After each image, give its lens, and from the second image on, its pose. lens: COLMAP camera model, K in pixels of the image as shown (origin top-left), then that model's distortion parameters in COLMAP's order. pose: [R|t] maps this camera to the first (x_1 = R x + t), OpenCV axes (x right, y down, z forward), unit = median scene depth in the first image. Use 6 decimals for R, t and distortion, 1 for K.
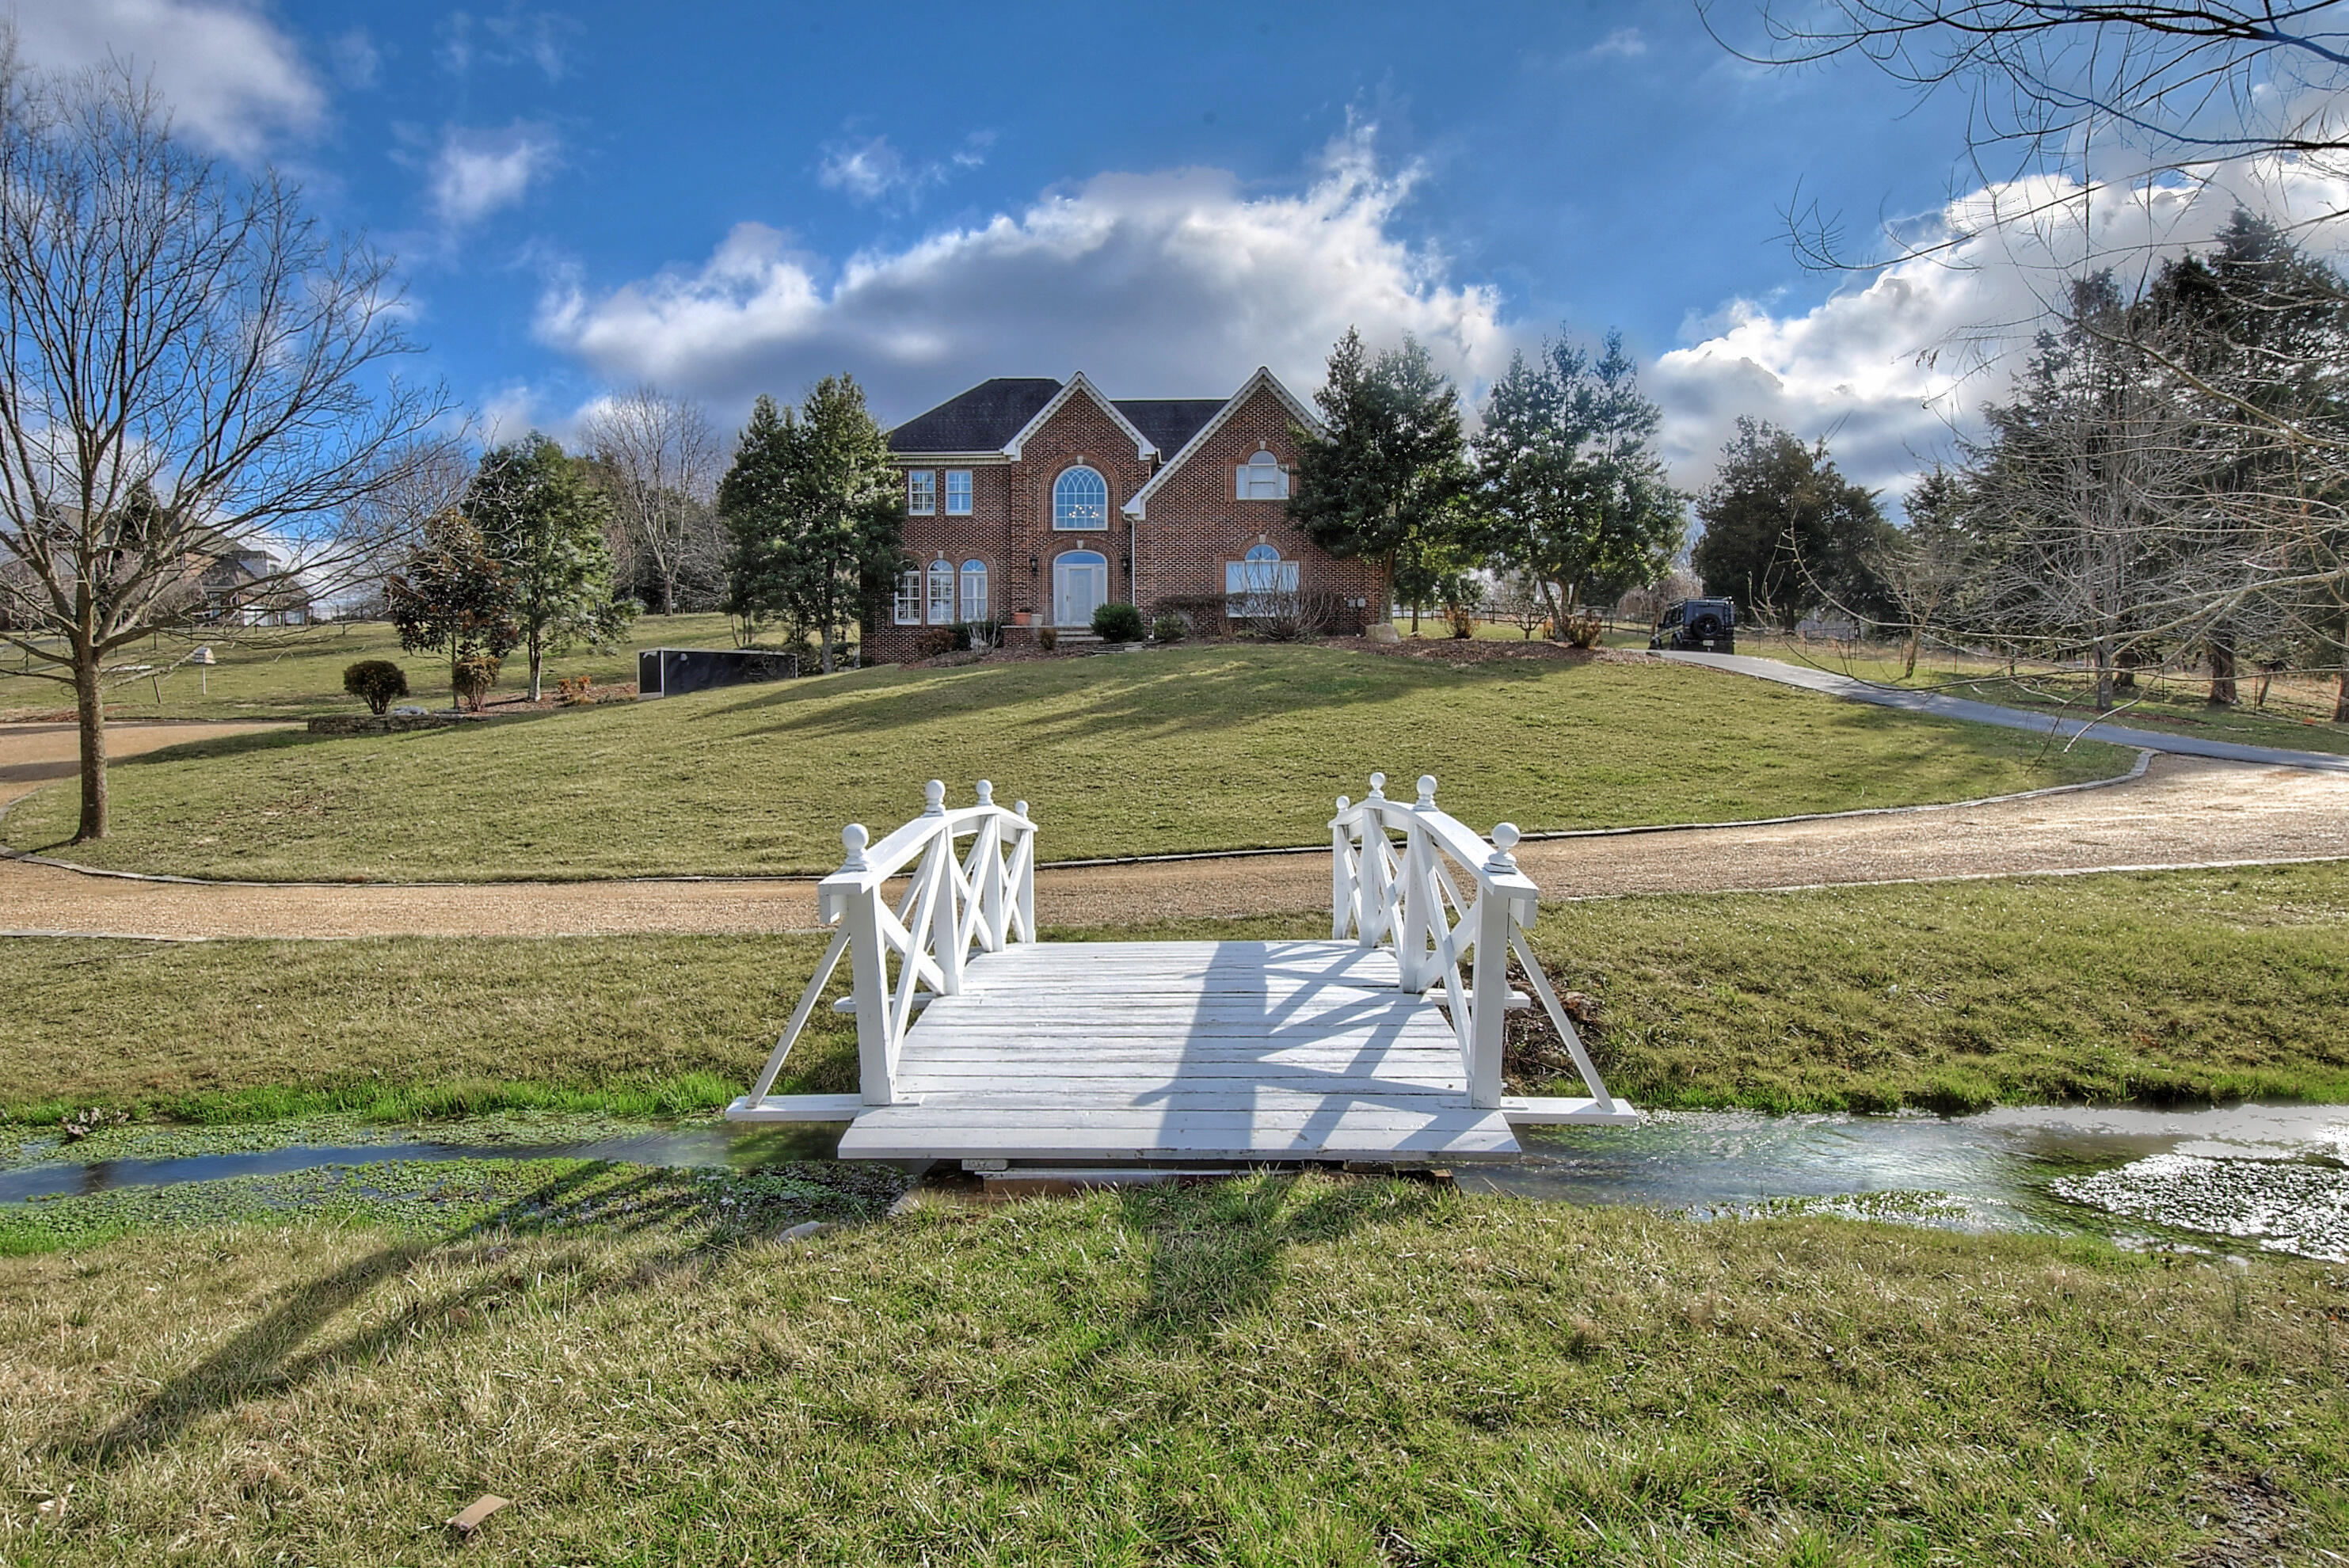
lens RADIAL K [[1347.1, 0, 1174.5], [0, 1347.1, 784.0], [0, 0, 1]] dist [0.005269, 0.002895]
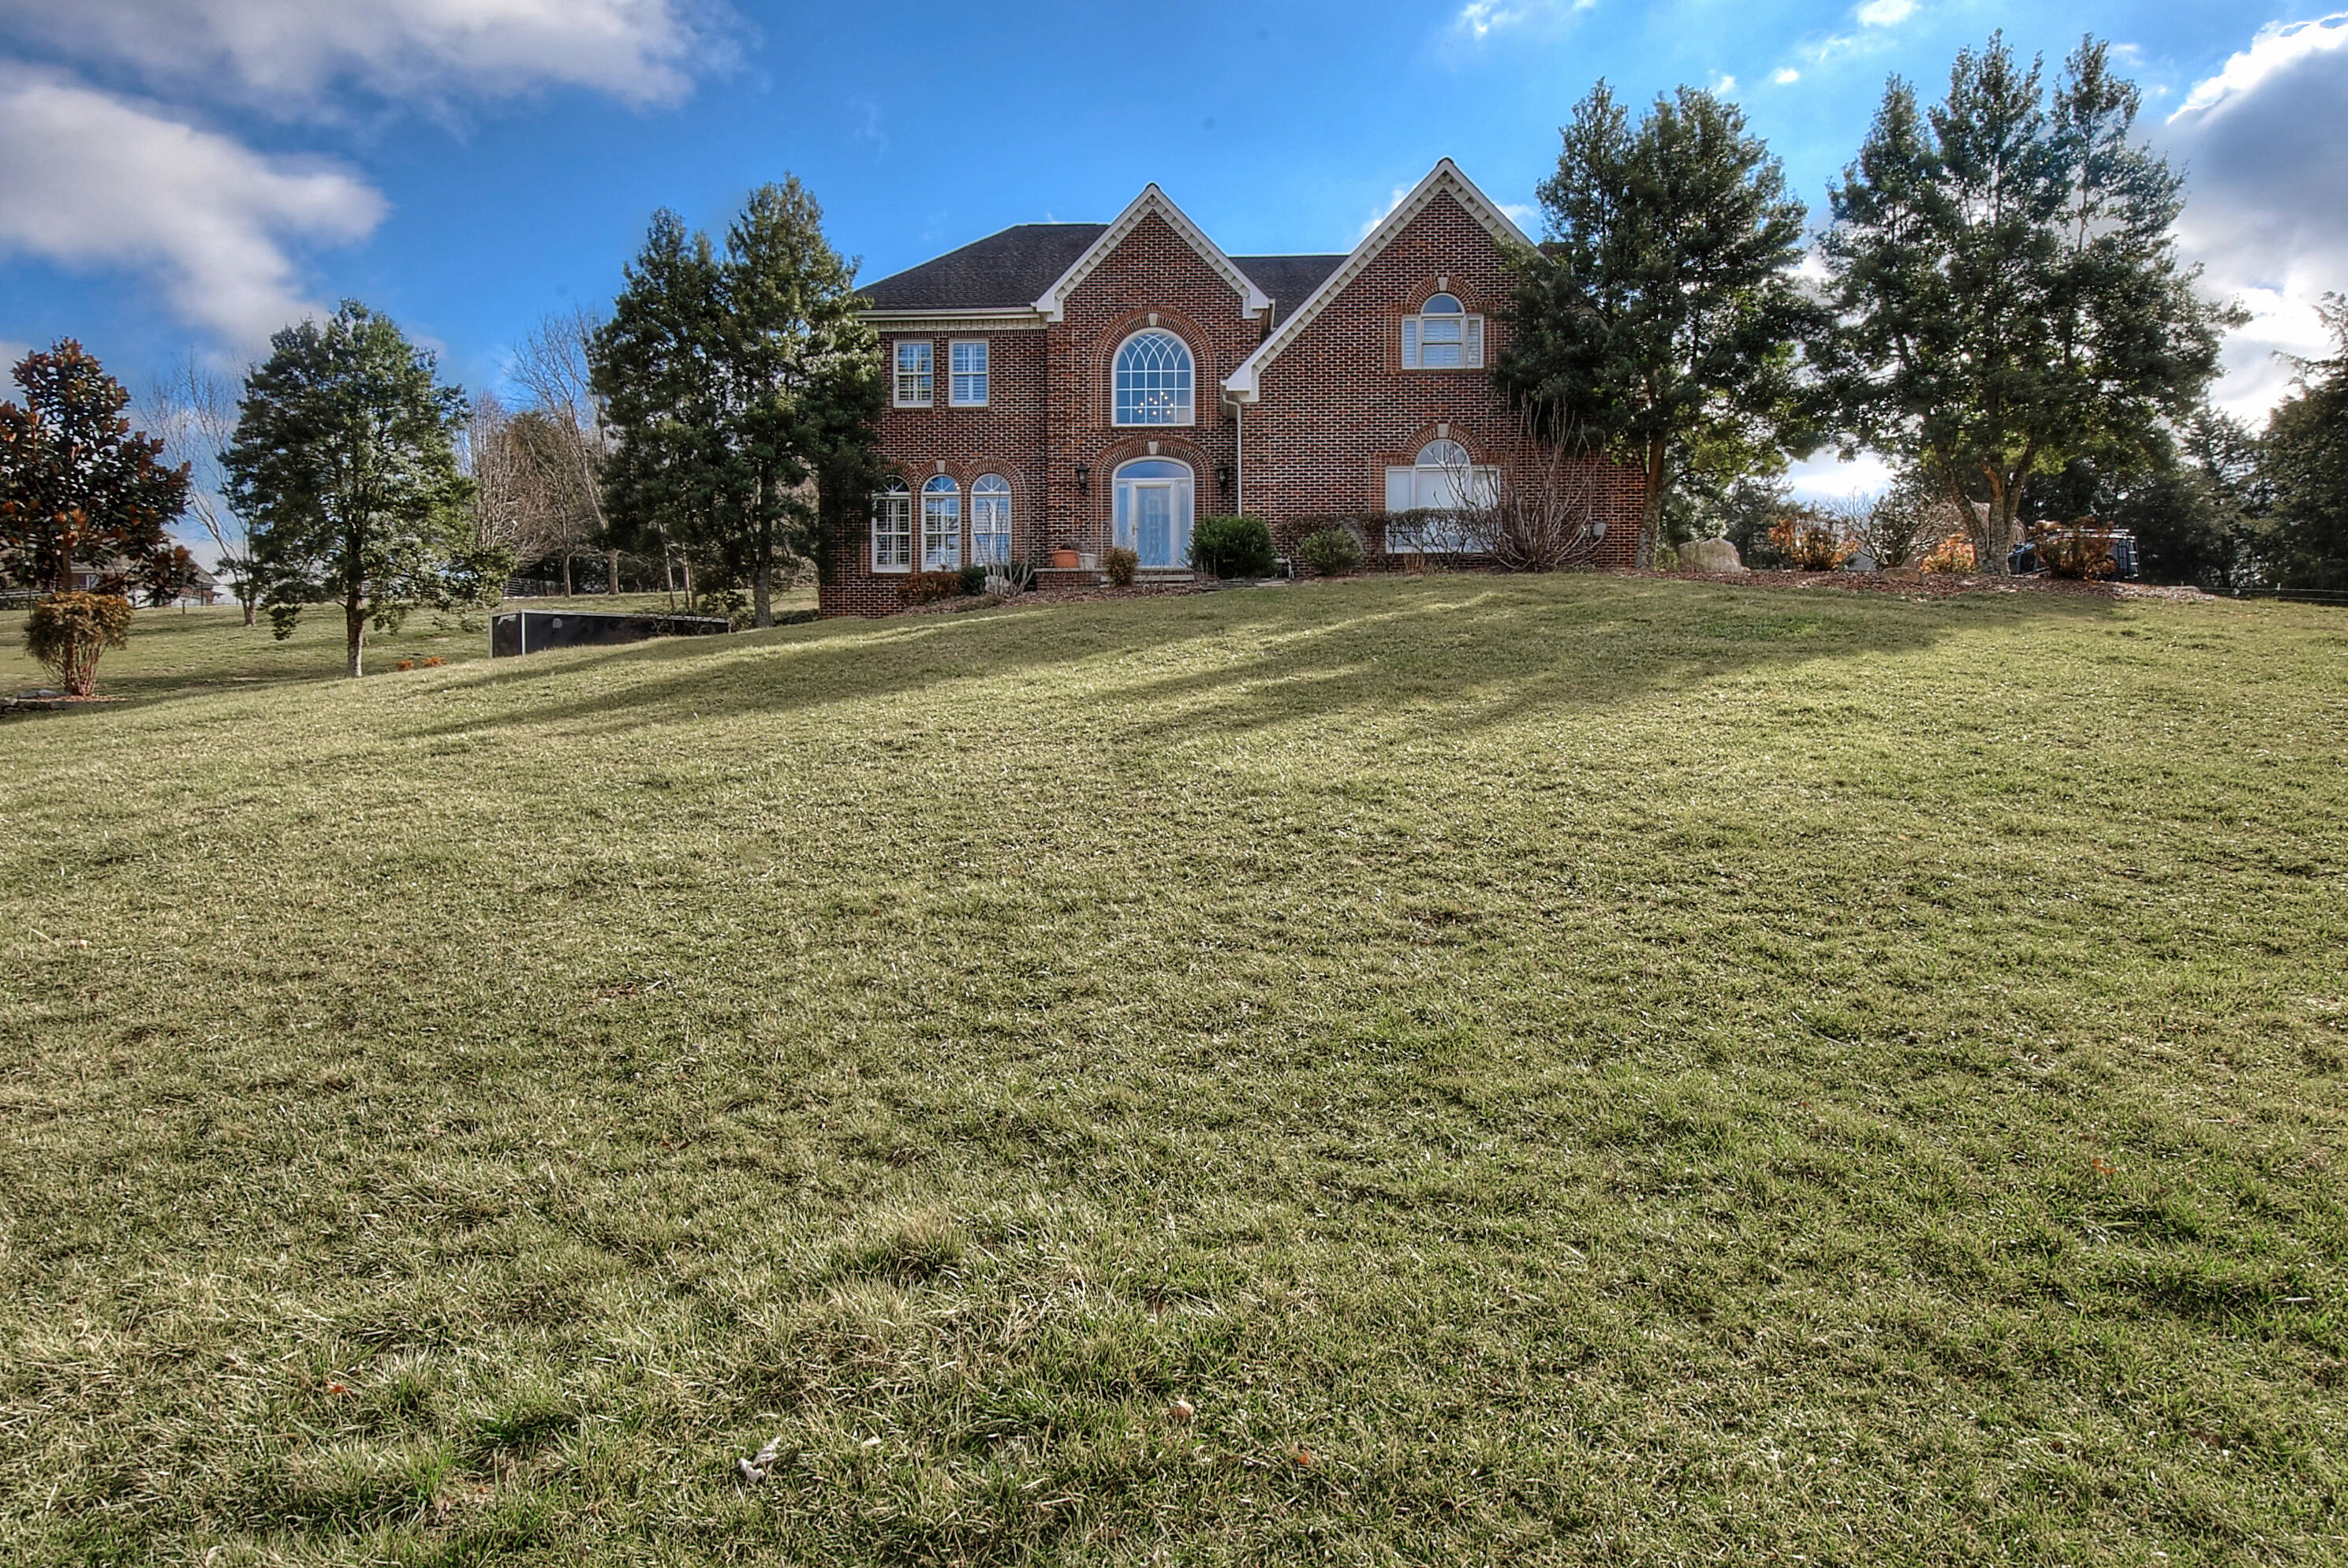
lens RADIAL K [[1402.0, 0, 1174.0], [0, 1402.0, 784.0], [0, 0, 1]] dist [0.002408, 0.001033]
pose [[0.999861, 0.000011, -0.016680, -0.049640], [-0.000194, 0.999940, -0.010933, -0.007501], [0.016678, 0.010934, 0.999801, 0.329639]]
